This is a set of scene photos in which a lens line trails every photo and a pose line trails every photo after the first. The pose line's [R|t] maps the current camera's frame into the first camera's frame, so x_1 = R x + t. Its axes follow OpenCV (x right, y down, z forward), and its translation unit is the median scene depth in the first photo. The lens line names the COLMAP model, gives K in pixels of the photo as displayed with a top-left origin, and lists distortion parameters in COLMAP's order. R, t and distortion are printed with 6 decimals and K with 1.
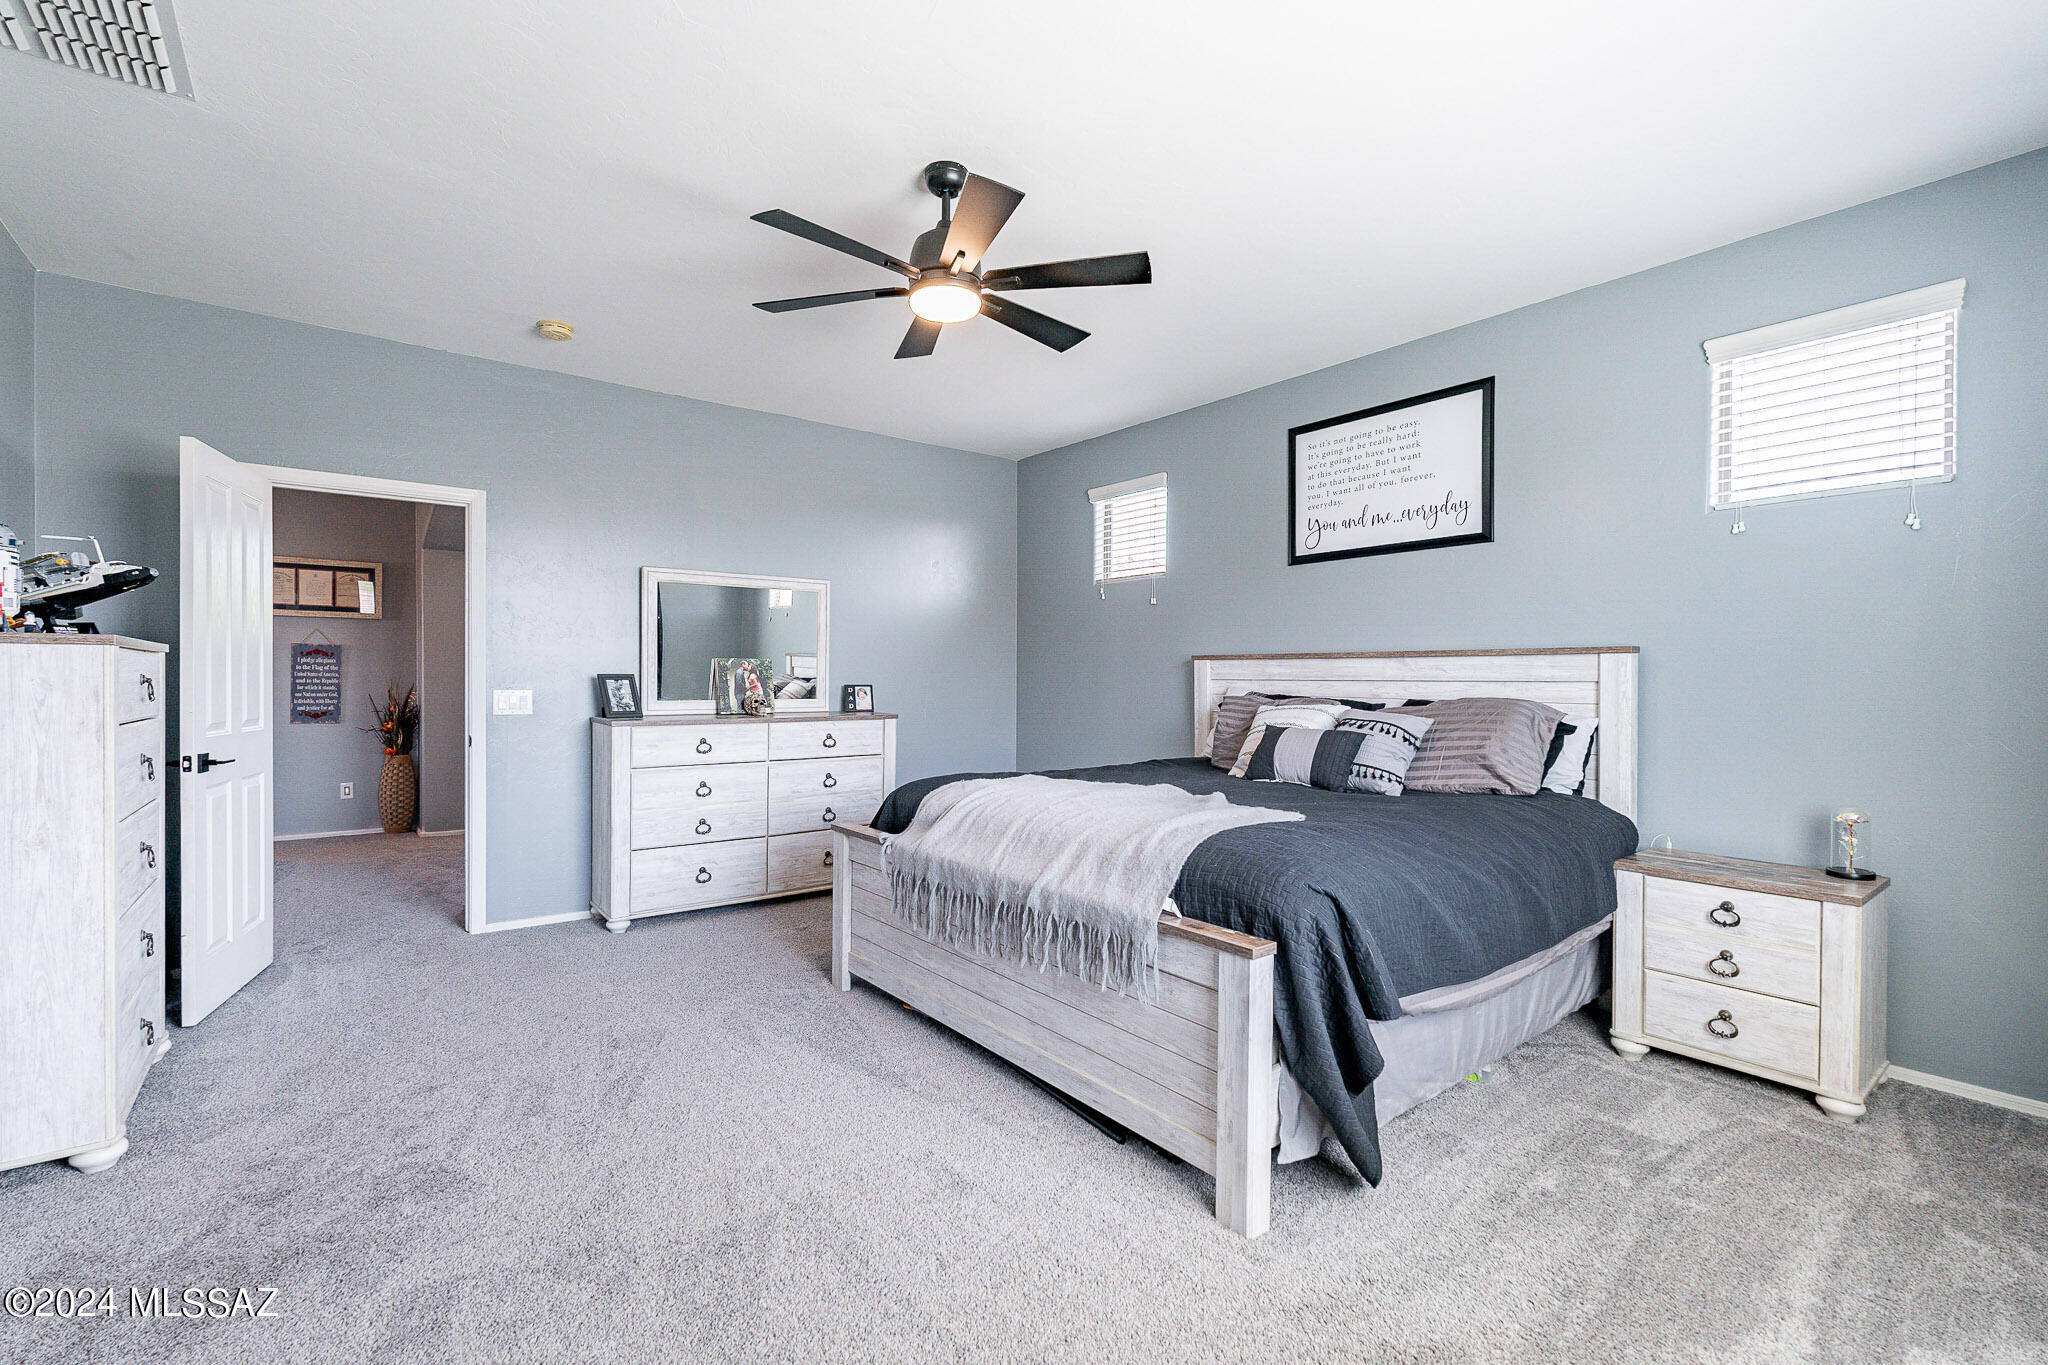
lens RADIAL K [[895.7, 0, 1024.0], [0, 895.7, 682.5], [0, 0, 1]] dist [0.000391, -0.000105]
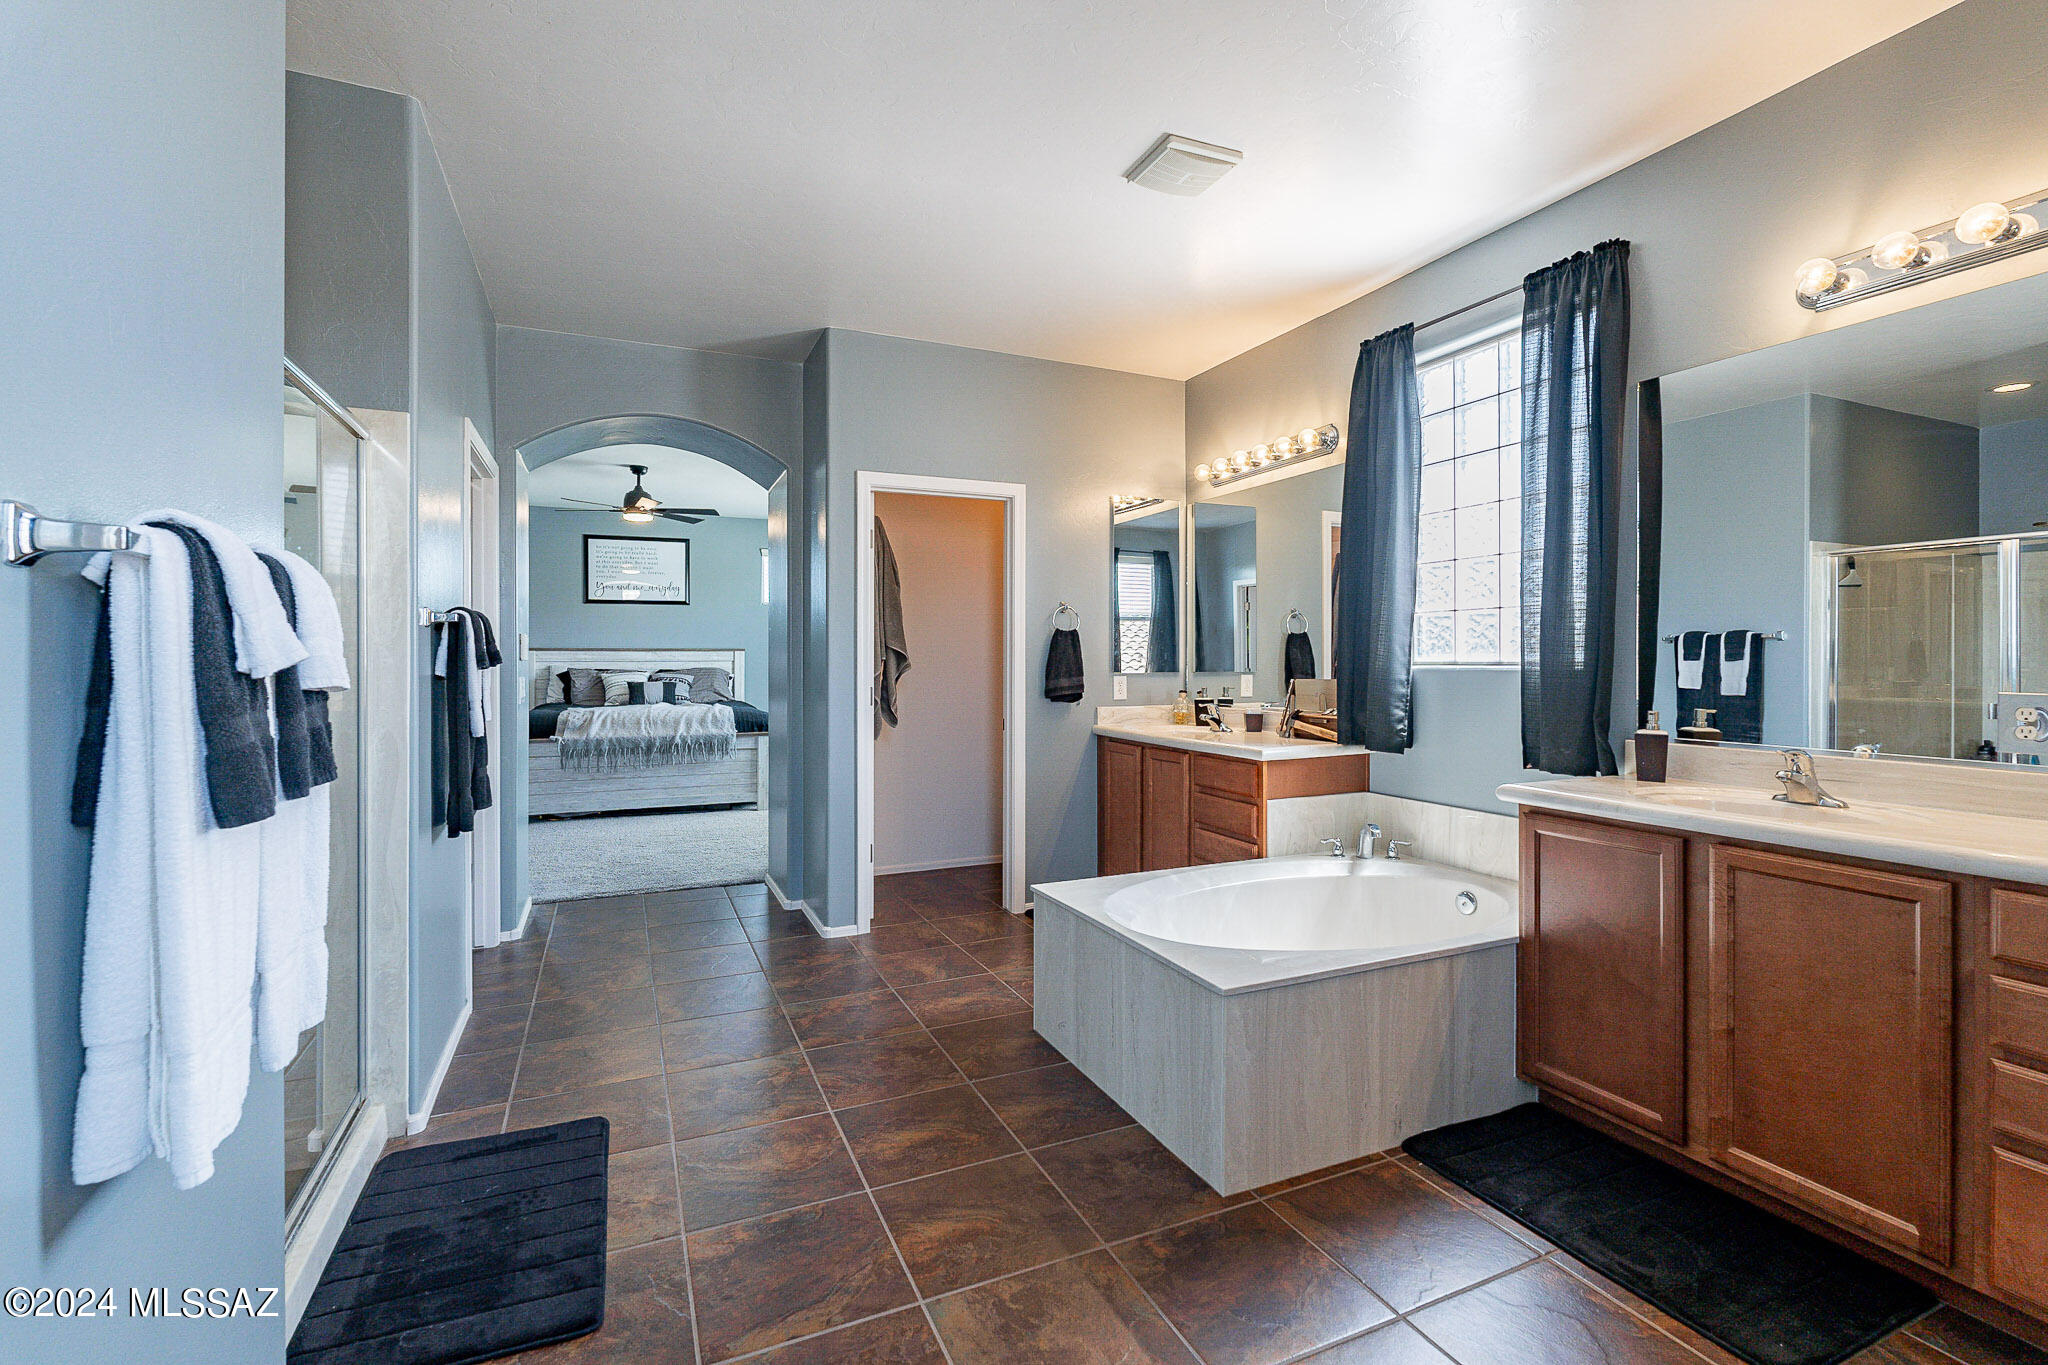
lens RADIAL K [[921.5, 0, 1023.2], [0, 921.5, 657.9], [0, 0, 1]] dist [-0.001292, -0.000125]
pose [[0.245244, -0.006925, 0.969437, -2.401750], [0.008849, 0.999949, 0.004905, -0.019981], [-0.969421, 0.007376, 0.245293, -0.729224]]
